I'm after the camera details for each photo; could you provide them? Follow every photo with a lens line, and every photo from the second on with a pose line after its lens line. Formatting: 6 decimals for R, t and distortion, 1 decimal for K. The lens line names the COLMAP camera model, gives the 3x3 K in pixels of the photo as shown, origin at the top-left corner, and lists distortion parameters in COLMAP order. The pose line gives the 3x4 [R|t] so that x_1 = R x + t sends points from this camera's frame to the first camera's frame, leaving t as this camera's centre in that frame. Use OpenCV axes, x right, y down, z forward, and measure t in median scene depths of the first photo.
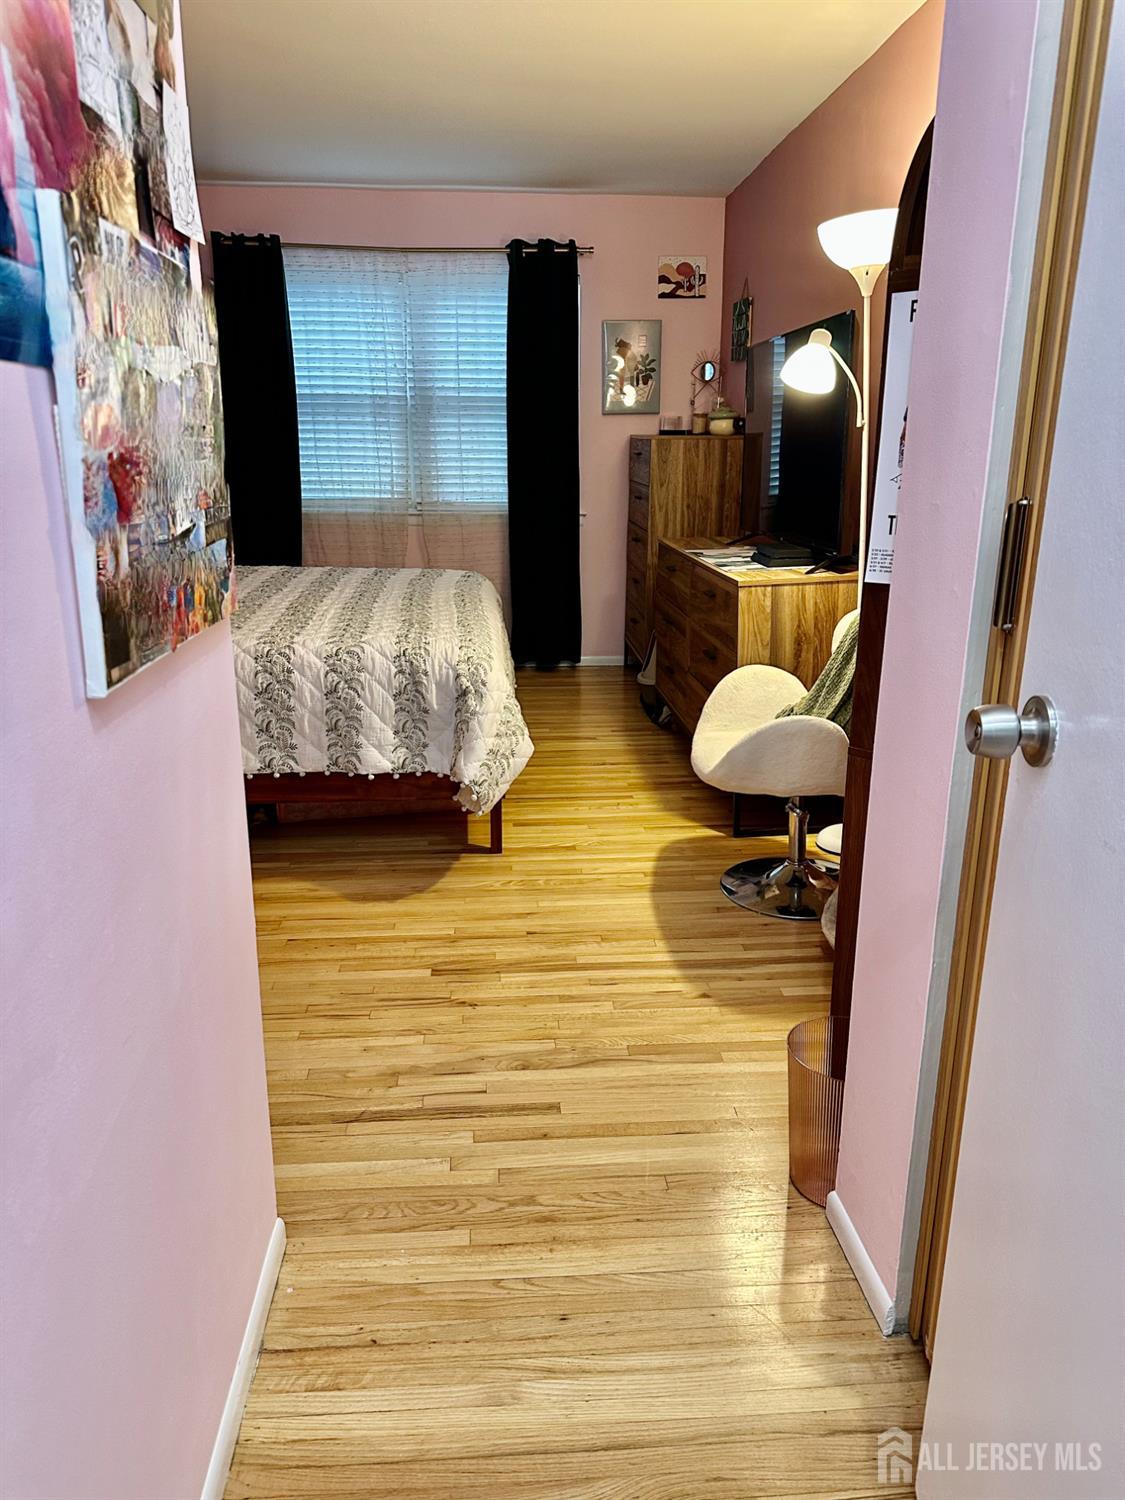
lens RADIAL K [[1044.9, 0, 562.5], [0, 1044.9, 750.0], [0, 0, 1]] dist [0.129263, -0.202434]
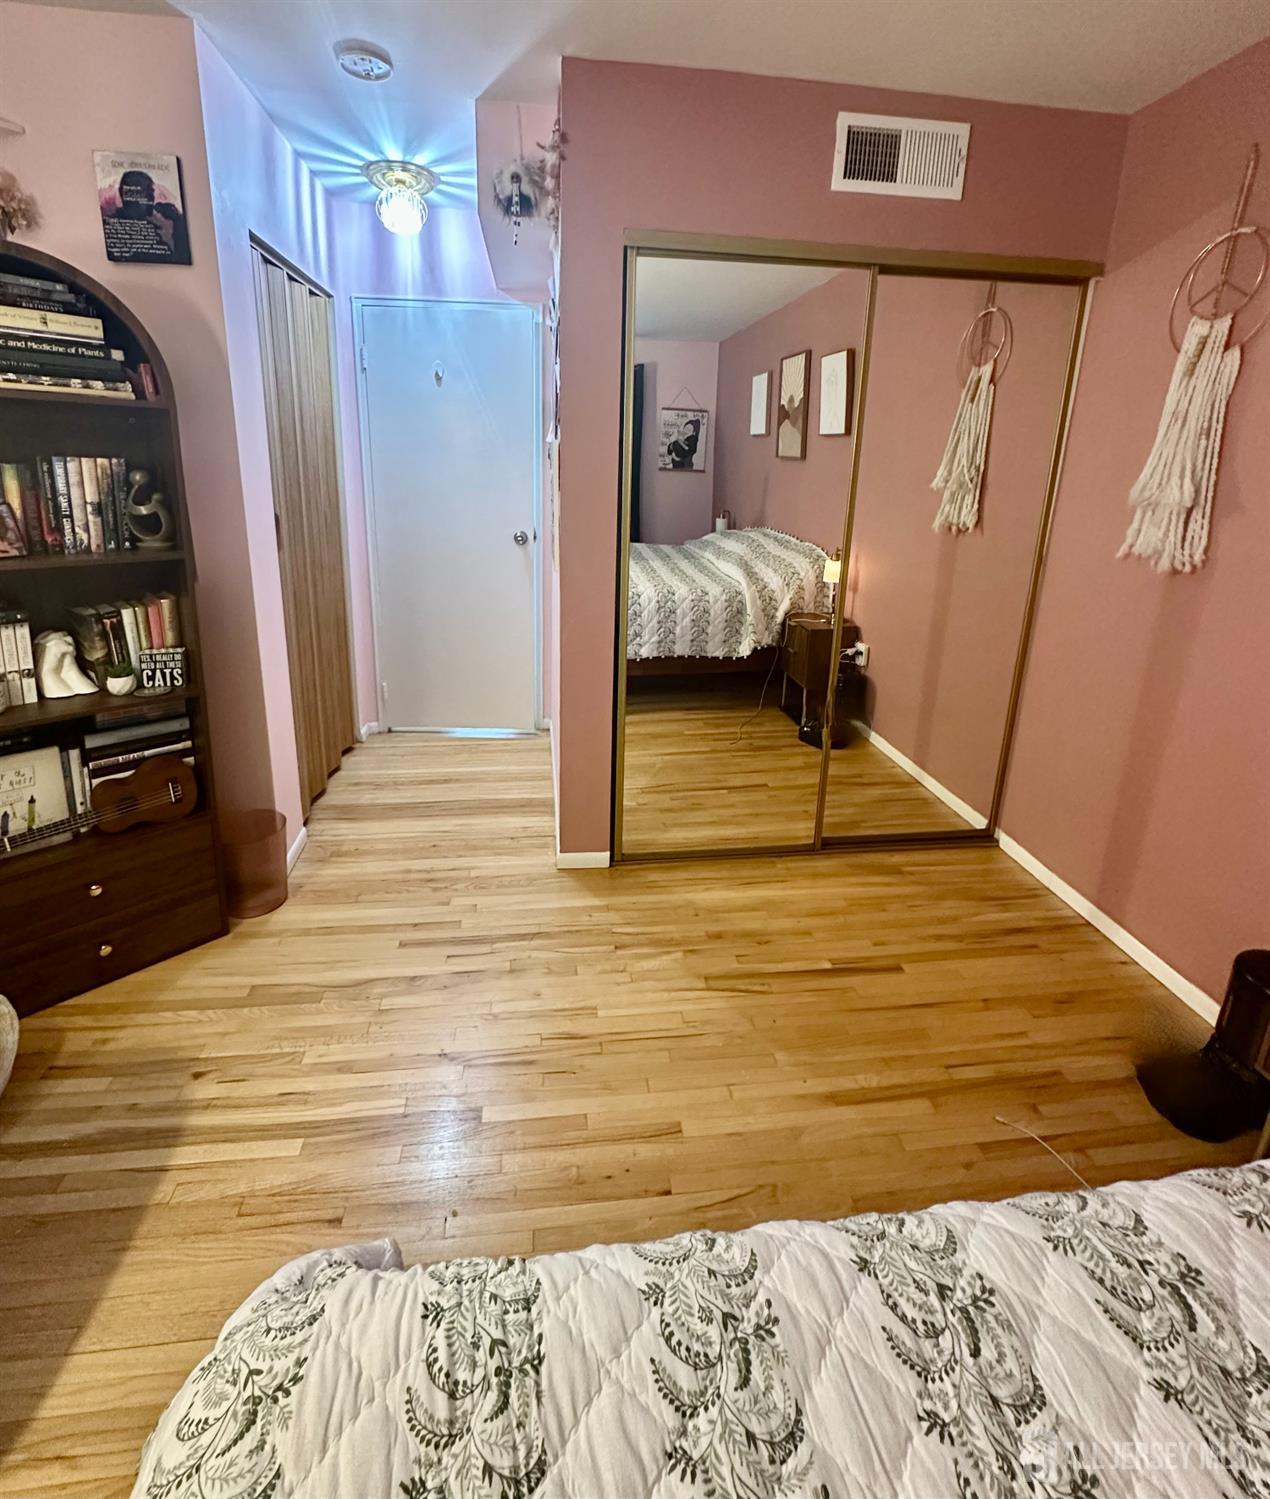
lens RADIAL K [[695.3, 0, 616.8], [0, 695.3, 630.1], [0, 0, 1]] dist [-0.005221, 0.001004]
pose [[-0.998723, -0.021165, -0.045864, -0.143992], [-0.041679, 0.858250, 0.511537, -0.311481], [0.028536, 0.512795, -0.858037, 0.920419]]
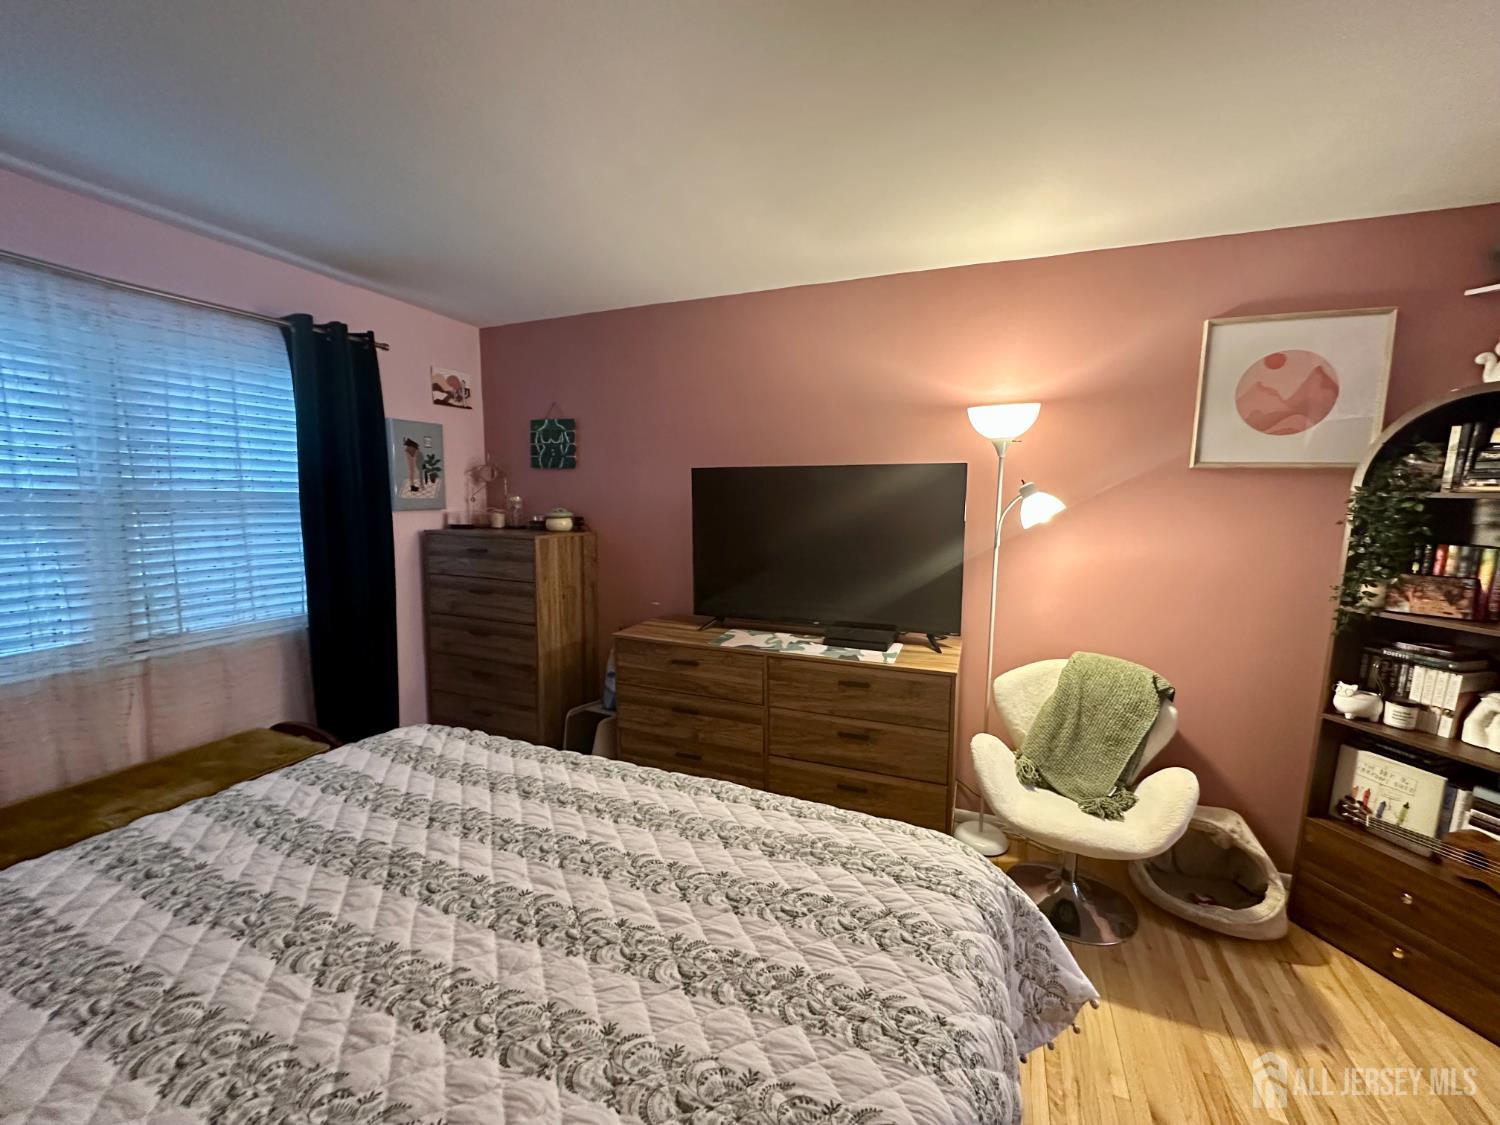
lens RADIAL K [[599.0, 0, 750.0], [0, 599.0, 562.5], [0, 0, 1]] dist [-0.001876, 0.000132]
pose [[0.449599, -0.096155, 0.888040, -0.456309], [0.247048, 0.968793, -0.020177, -0.284750], [-0.858387, 0.228460, 0.459324, 0.764446]]
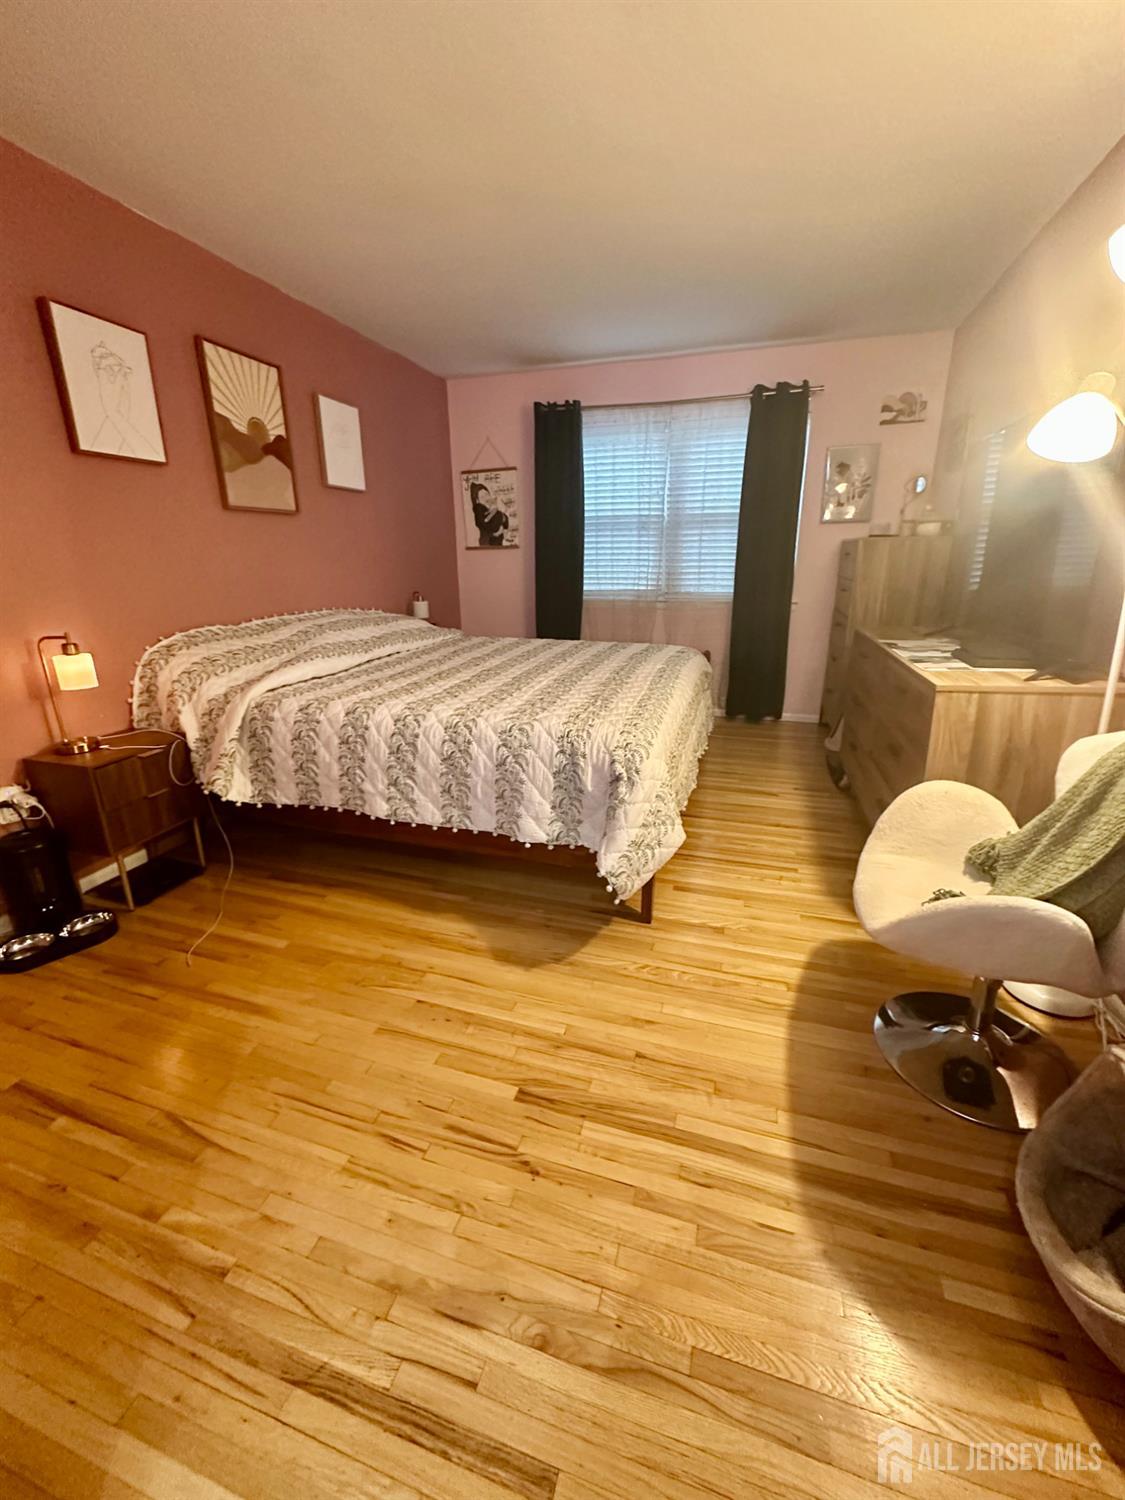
lens RADIAL K [[599.0, 0, 562.0], [0, 599.0, 747.9], [0, 0, 1]] dist [-0.001876, 0.000132]
pose [[0.929357, 0.101537, -0.354944, 0.051340], [-0.093165, 0.994821, 0.040648, -0.087340], [0.357233, -0.004709, 0.934004, 0.366238]]
